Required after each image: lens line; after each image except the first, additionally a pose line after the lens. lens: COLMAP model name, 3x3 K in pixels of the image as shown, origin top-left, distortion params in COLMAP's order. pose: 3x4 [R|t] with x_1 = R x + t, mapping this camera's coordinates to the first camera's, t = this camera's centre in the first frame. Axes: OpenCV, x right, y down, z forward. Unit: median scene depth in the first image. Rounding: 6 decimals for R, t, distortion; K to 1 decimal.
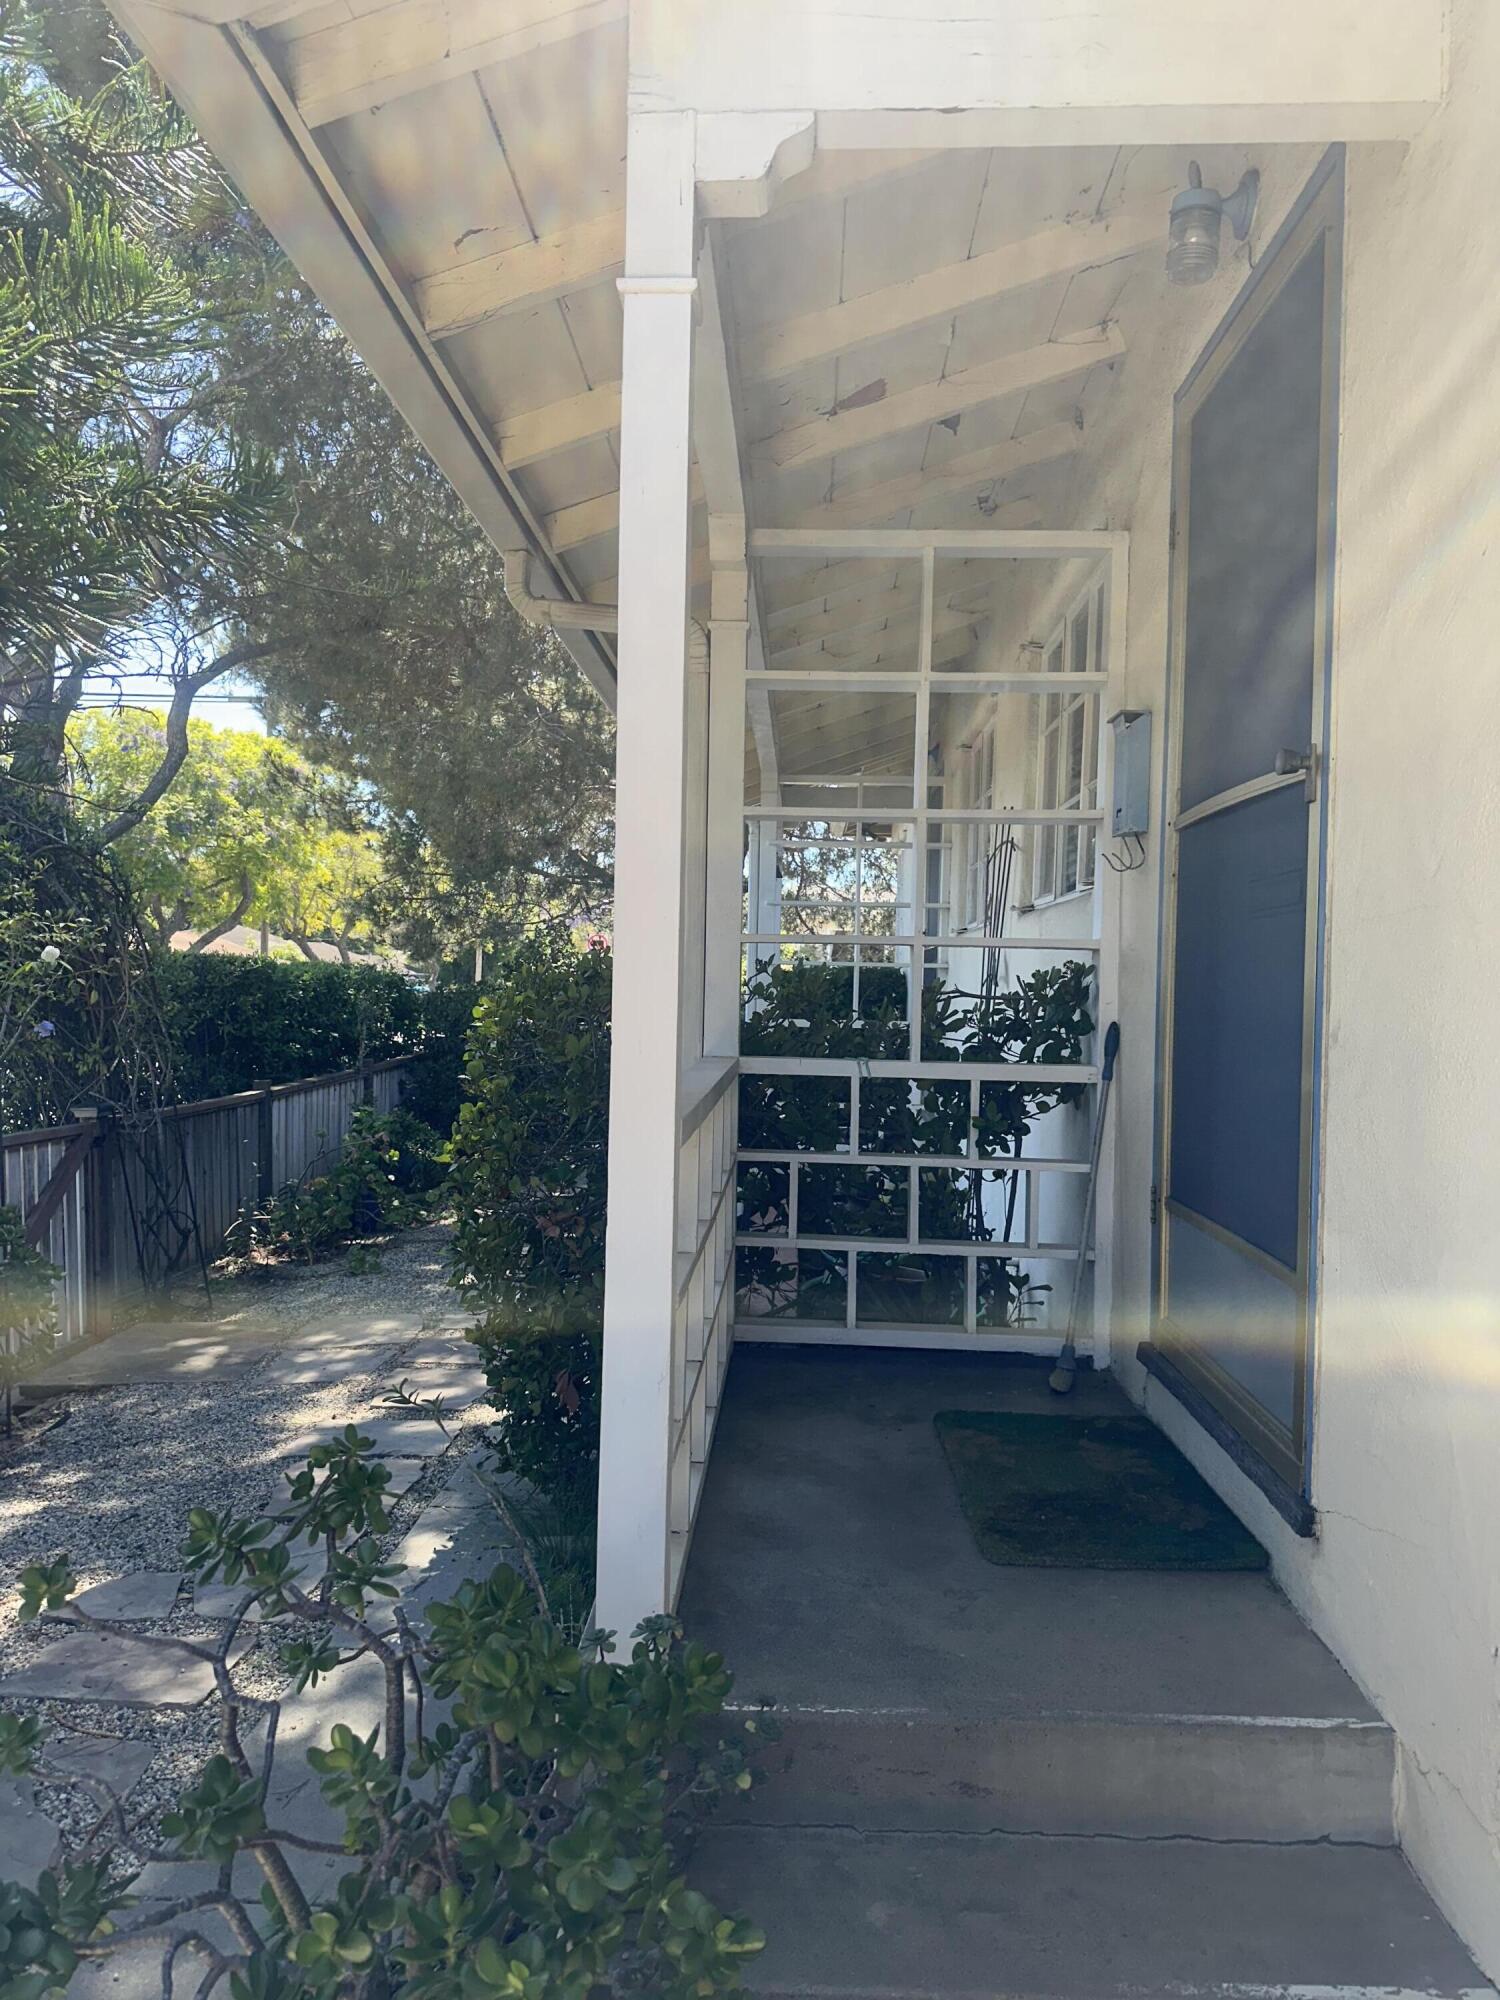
lens RADIAL K [[1367.7, 0, 744.4], [0, 1367.7, 986.4], [0, 0, 1]] dist [0.079894, -0.112205]
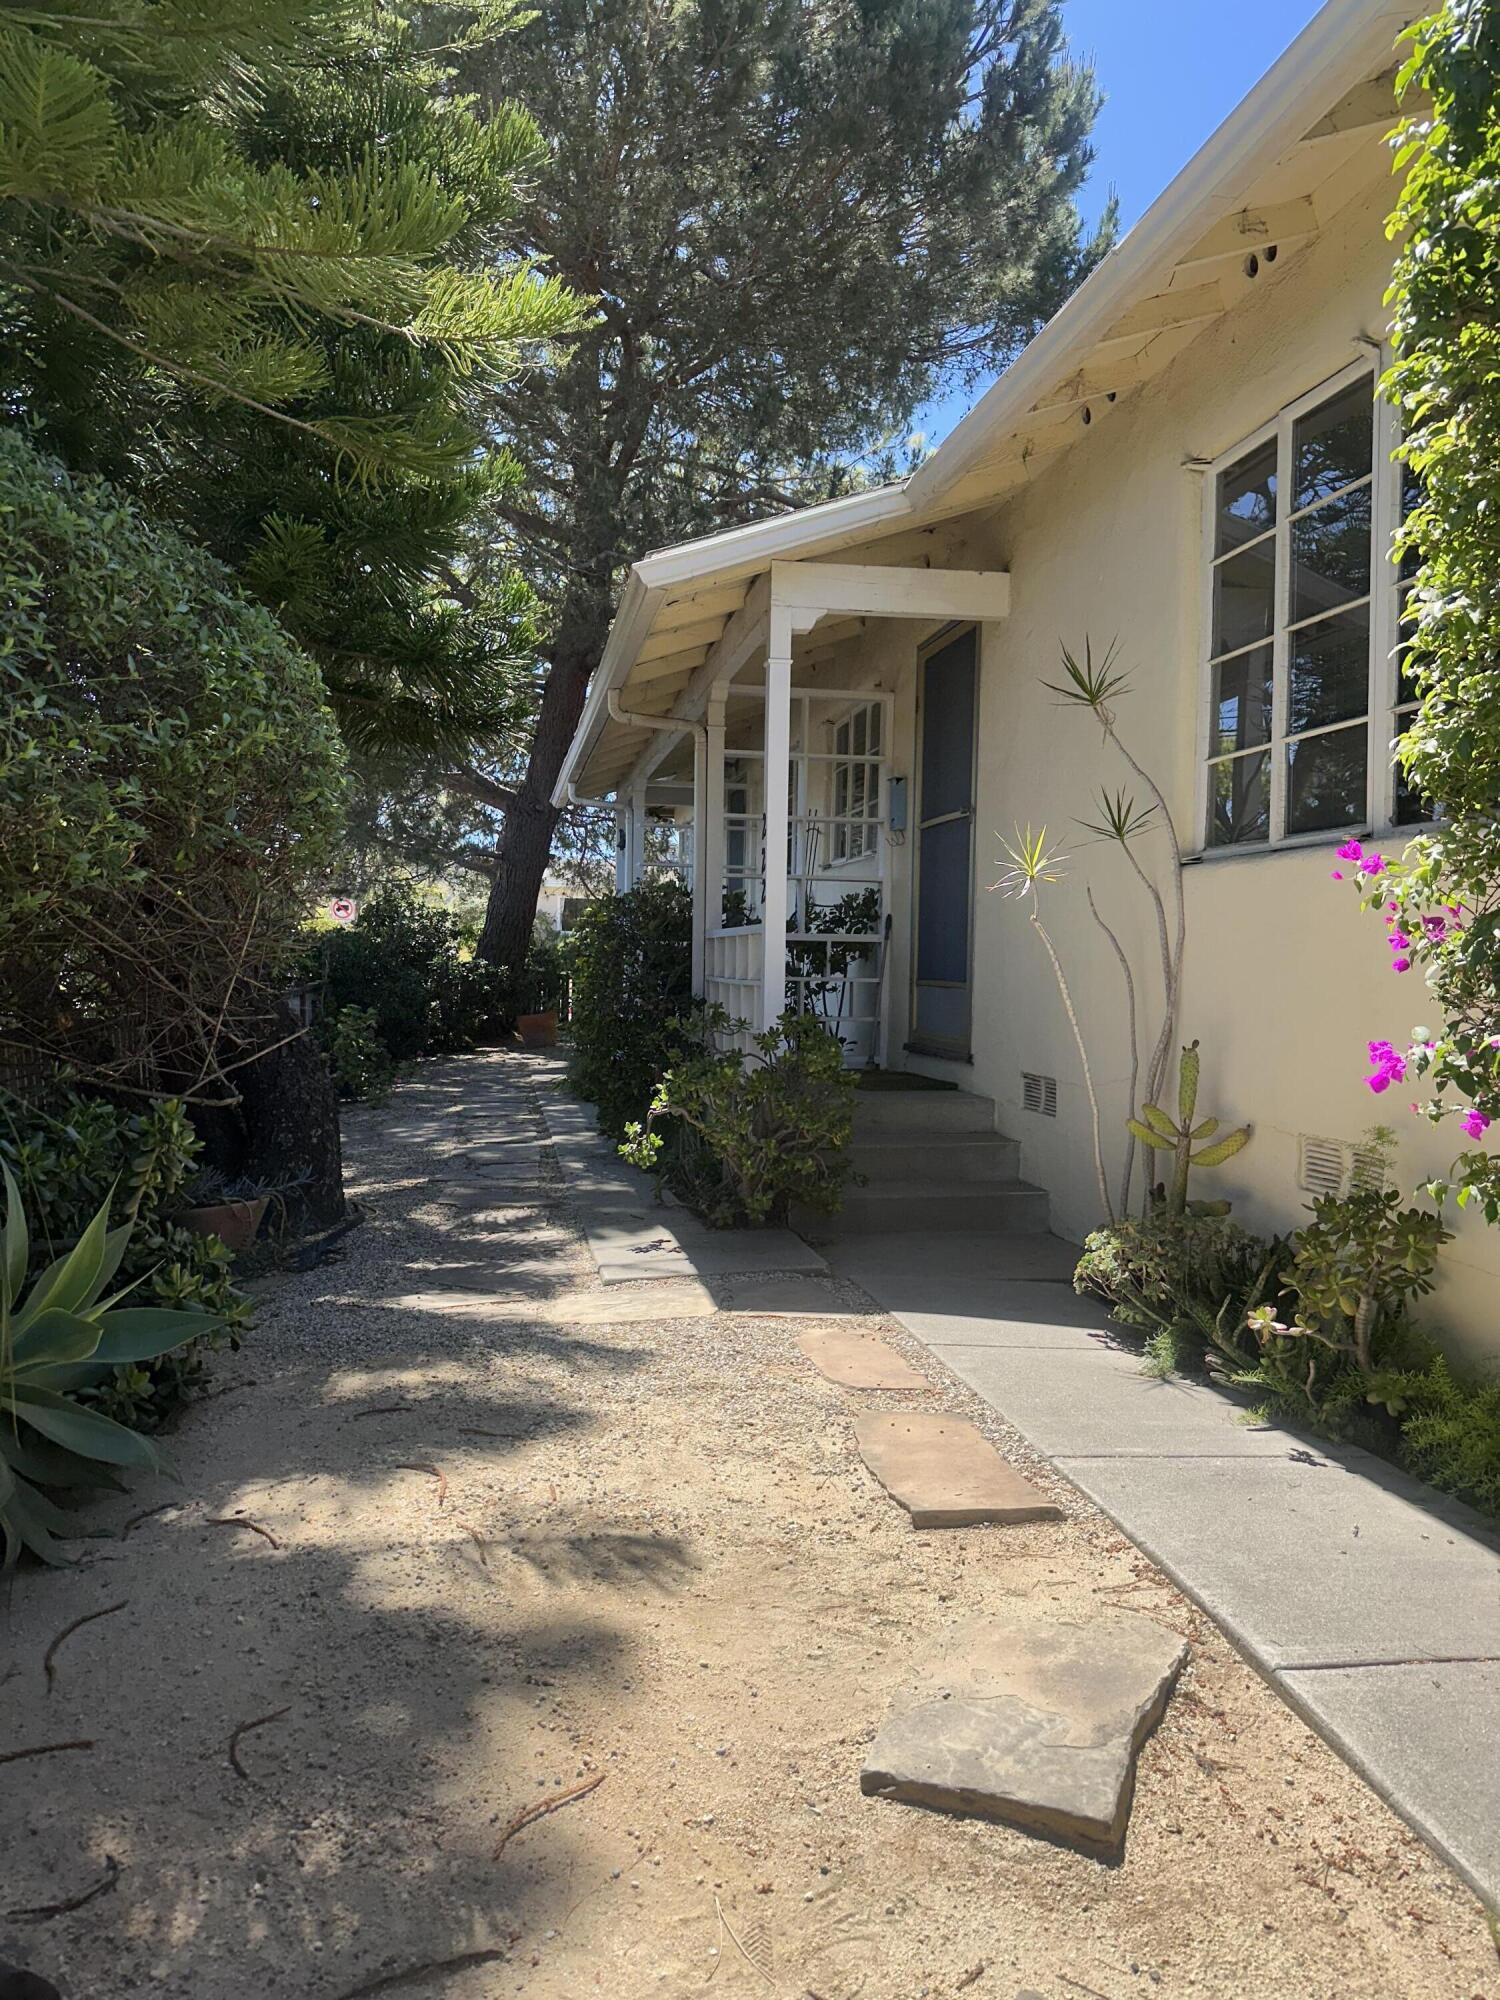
lens RADIAL K [[1367.7, 0, 744.4], [0, 1367.7, 986.4], [0, 0, 1]] dist [0.079894, -0.112205]
pose [[0.974574, -0.012333, 0.223727, -0.434363], [0.007866, 0.999752, 0.020844, 0.090175], [-0.223929, -0.018554, 0.974429, -1.055673]]
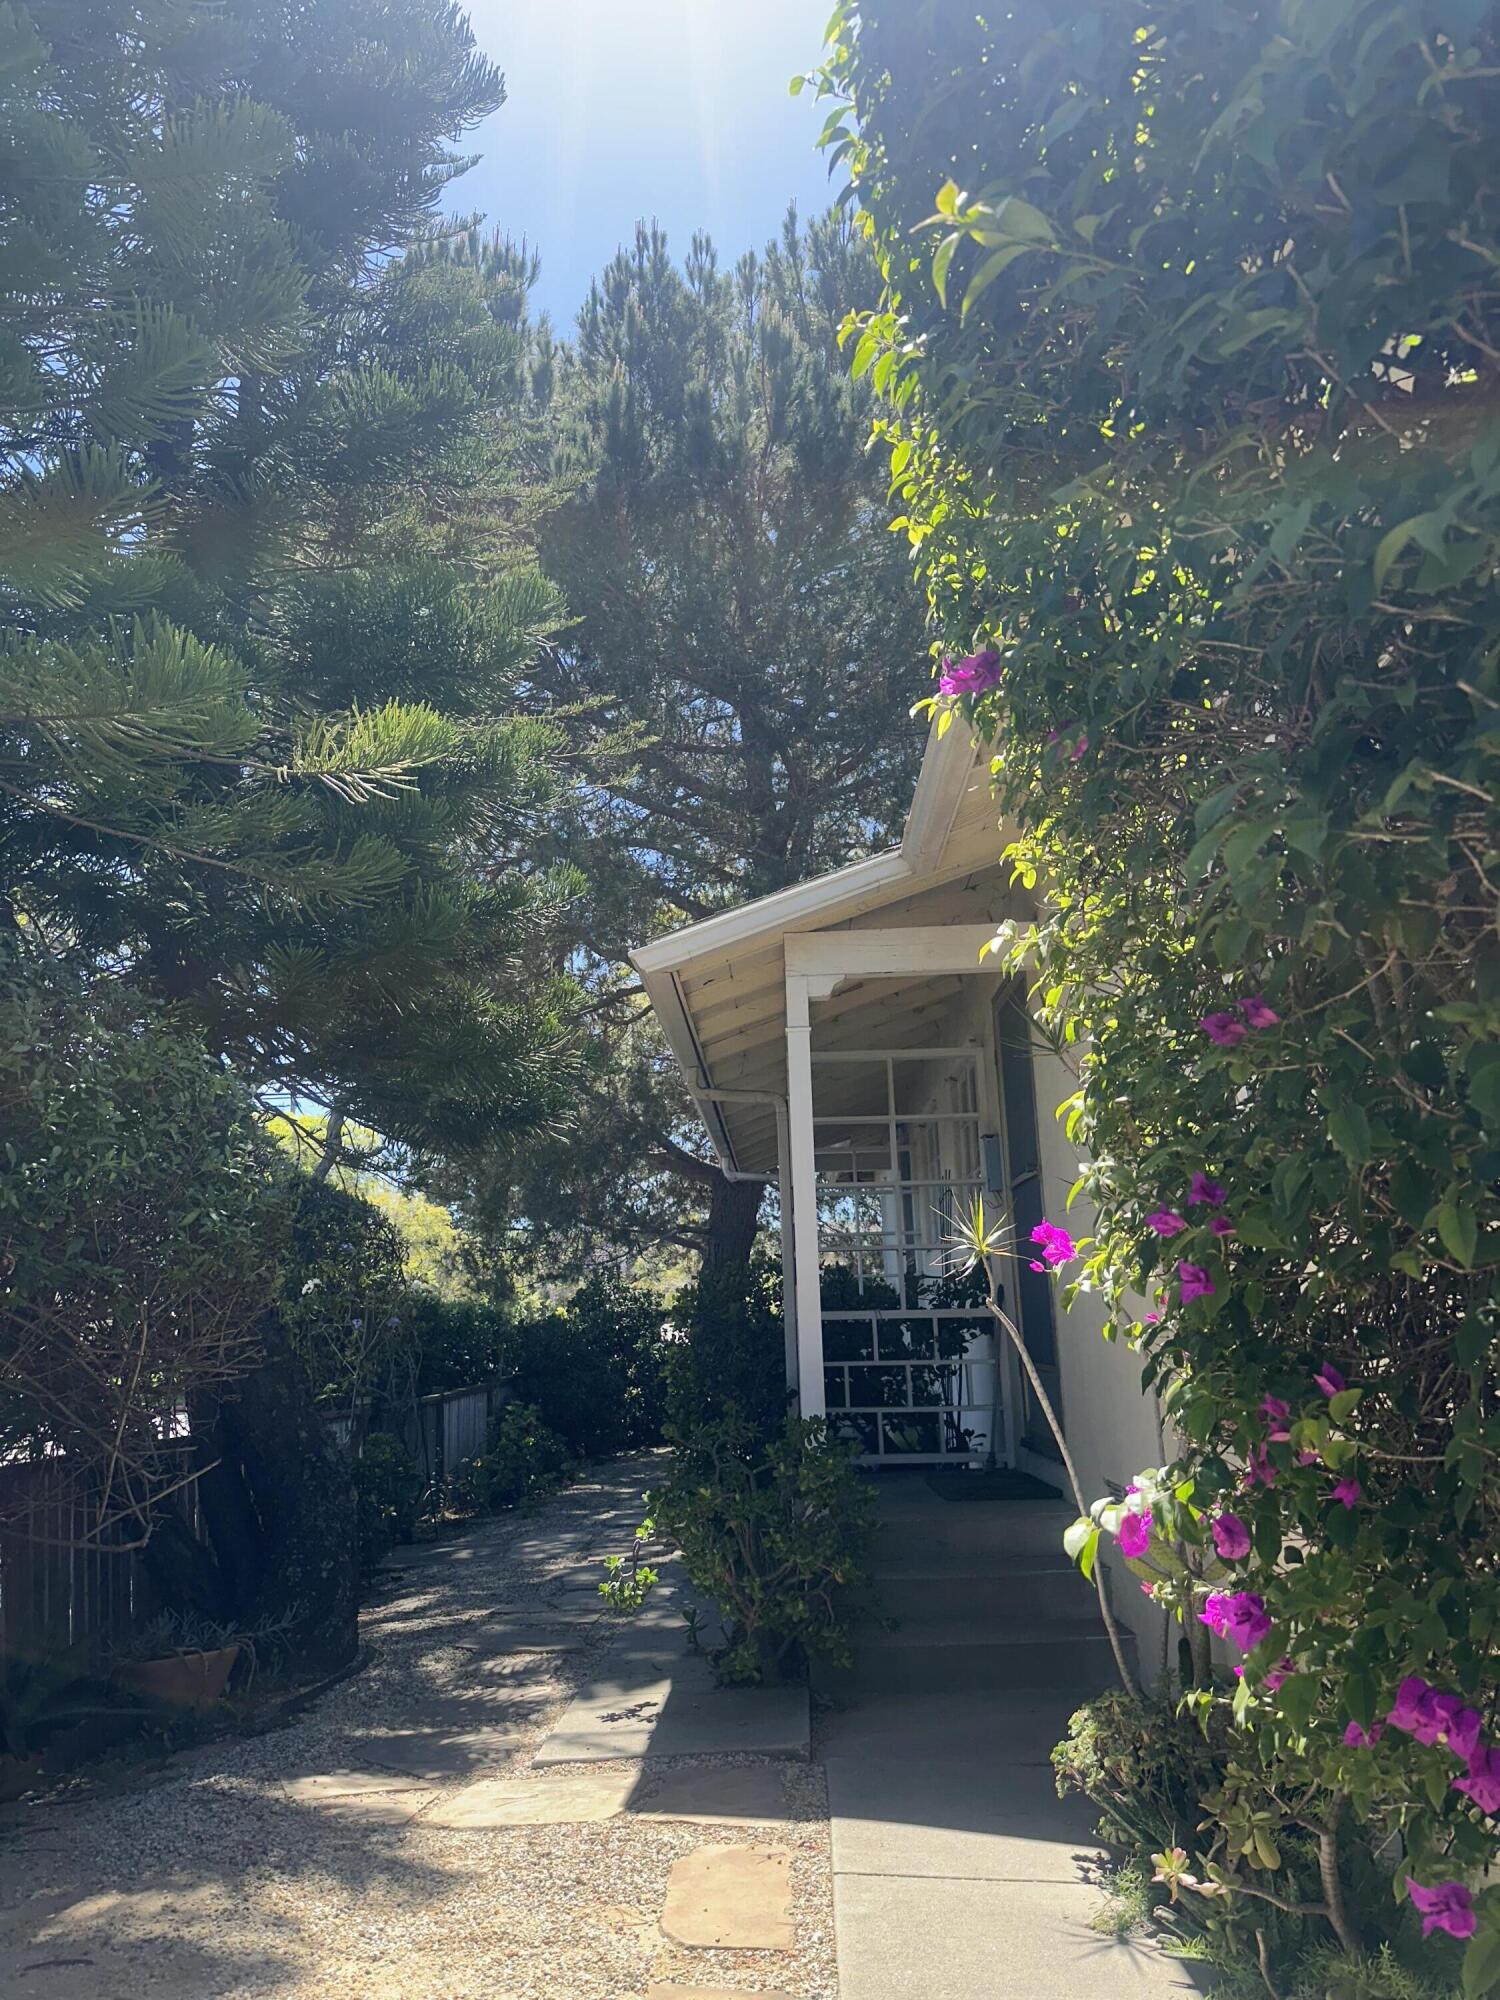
lens RADIAL K [[1367.7, 0, 744.4], [0, 1367.7, 986.4], [0, 0, 1]] dist [0.079894, -0.112205]
pose [[0.998622, -0.046598, 0.024129, -0.127531], [0.051075, 0.968638, -0.243168, 0.070353], [-0.012041, 0.244066, 0.969684, -1.007294]]
